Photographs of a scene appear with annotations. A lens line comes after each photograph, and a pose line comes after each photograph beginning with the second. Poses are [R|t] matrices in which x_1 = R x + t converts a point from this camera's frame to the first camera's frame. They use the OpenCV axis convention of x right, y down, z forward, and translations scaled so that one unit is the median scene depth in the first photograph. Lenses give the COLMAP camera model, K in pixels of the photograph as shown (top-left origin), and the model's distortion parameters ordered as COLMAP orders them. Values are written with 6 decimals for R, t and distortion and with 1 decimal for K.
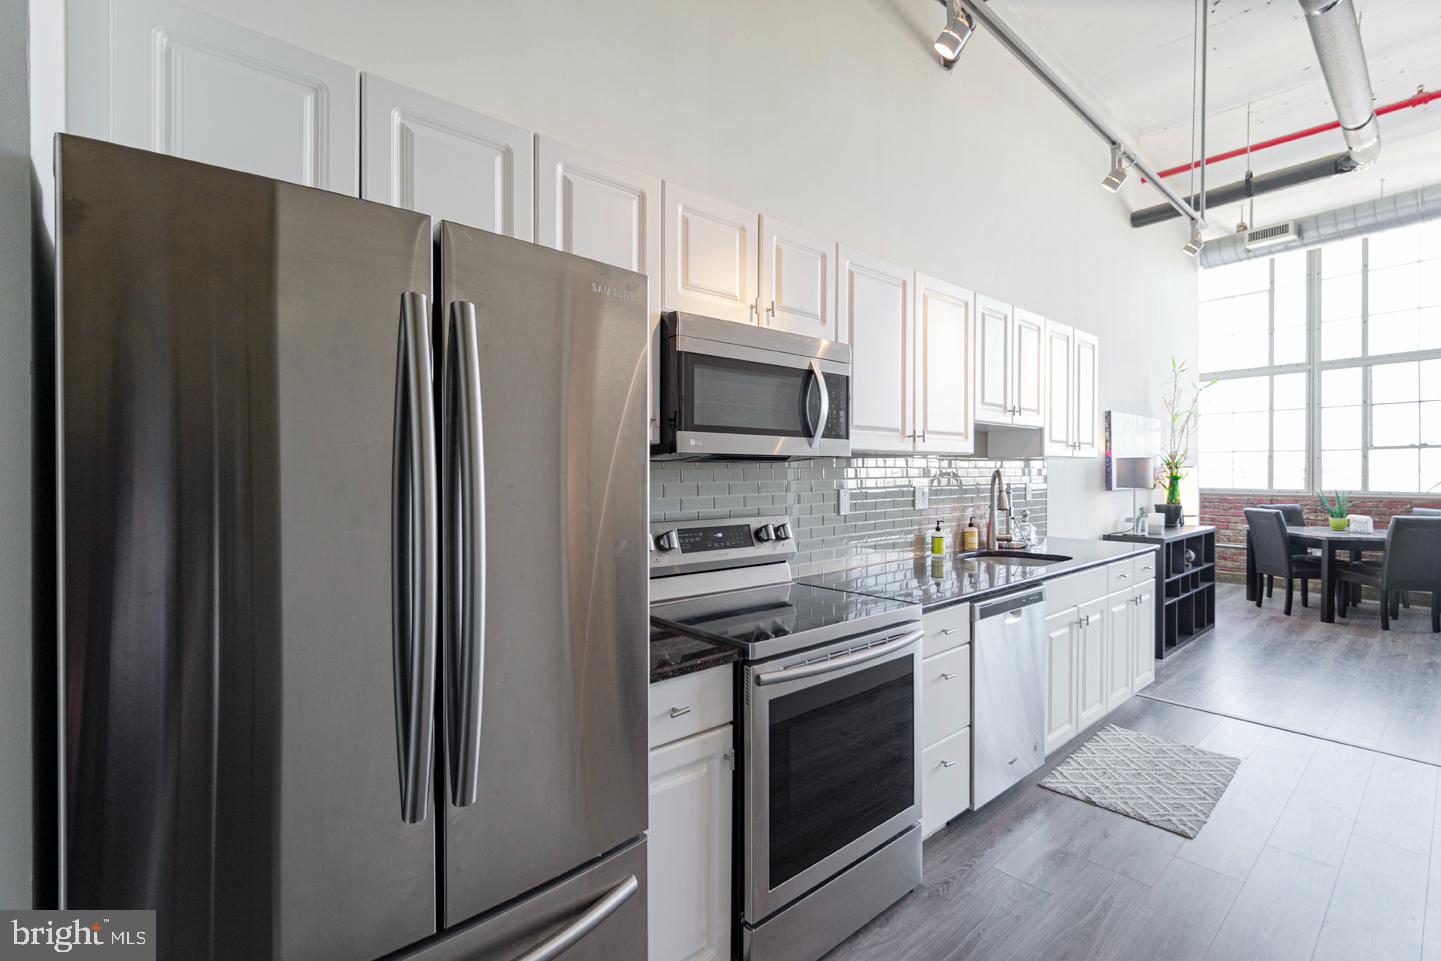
lens RADIAL K [[645.7, 0, 726.4], [0, 645.7, 477.1], [0, 0, 1]] dist [-0.001051, -0.000093]
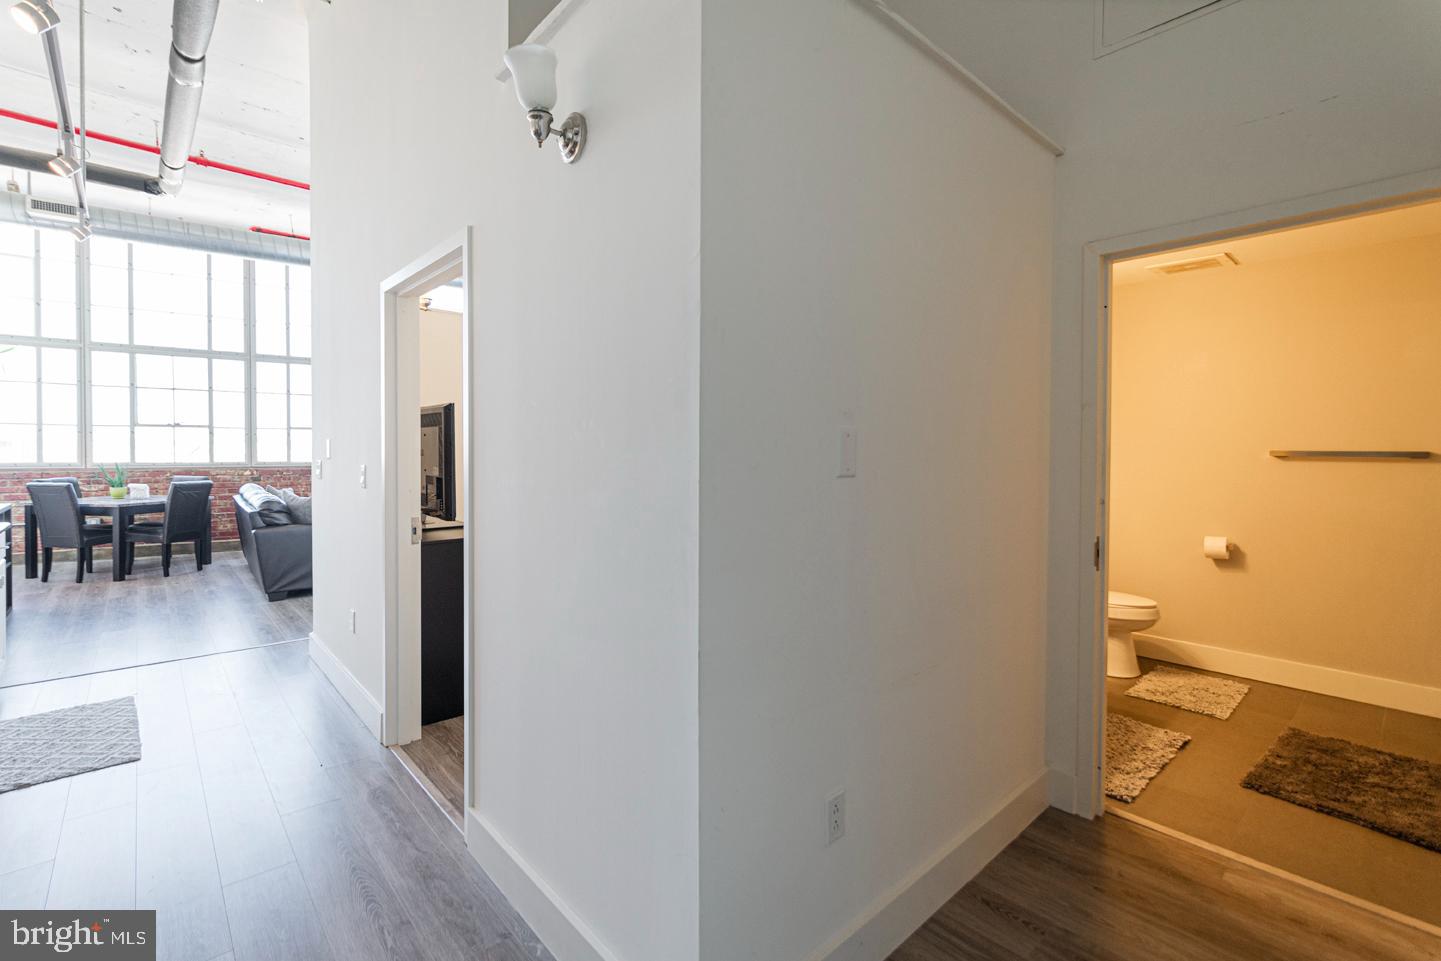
lens RADIAL K [[645.7, 0, 726.4], [0, 645.7, 477.1], [0, 0, 1]] dist [-0.001051, -0.000093]
pose [[-0.033876, -0.041936, 0.998546, -0.201172], [0.003185, 0.999110, 0.042068, 0.002281], [-0.999421, 0.004605, -0.033712, -0.010049]]
